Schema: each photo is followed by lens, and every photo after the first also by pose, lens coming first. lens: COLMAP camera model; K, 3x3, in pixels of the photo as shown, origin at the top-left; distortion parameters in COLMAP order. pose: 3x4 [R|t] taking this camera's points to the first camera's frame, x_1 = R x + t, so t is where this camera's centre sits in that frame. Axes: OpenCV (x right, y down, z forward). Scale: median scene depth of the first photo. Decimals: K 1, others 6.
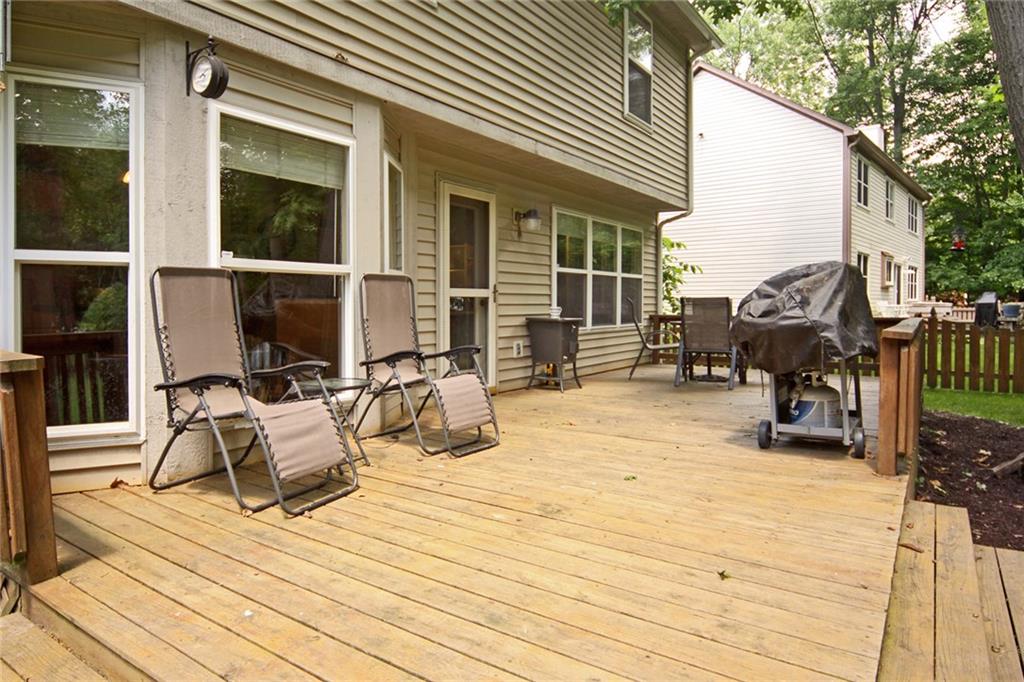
lens RADIAL K [[632.9, 0, 454.2], [0, 632.9, 338.7], [0, 0, 1]] dist [-0.019382, 0.000069]
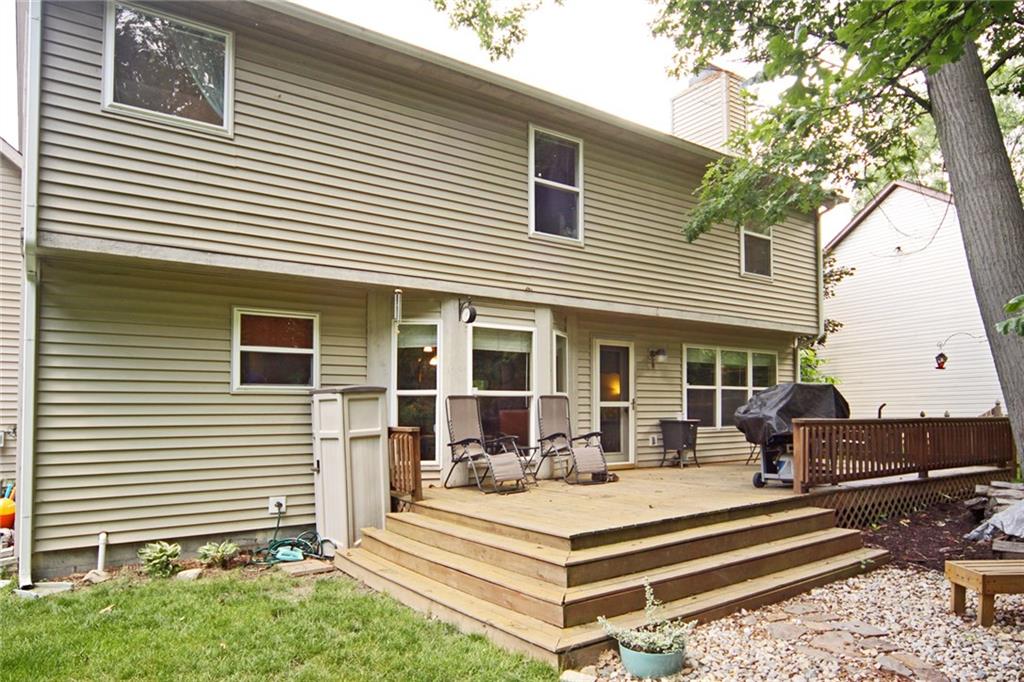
lens RADIAL K [[678.2, 0, 512.0], [0, 678.2, 341.0], [0, 0, 1]] dist [-0.002330, -0.000252]
pose [[0.962076, -0.045432, -0.268971, 0.321431], [-0.000741, 0.985594, -0.169127, 0.080966], [0.272780, 0.162913, 0.948183, -0.972825]]
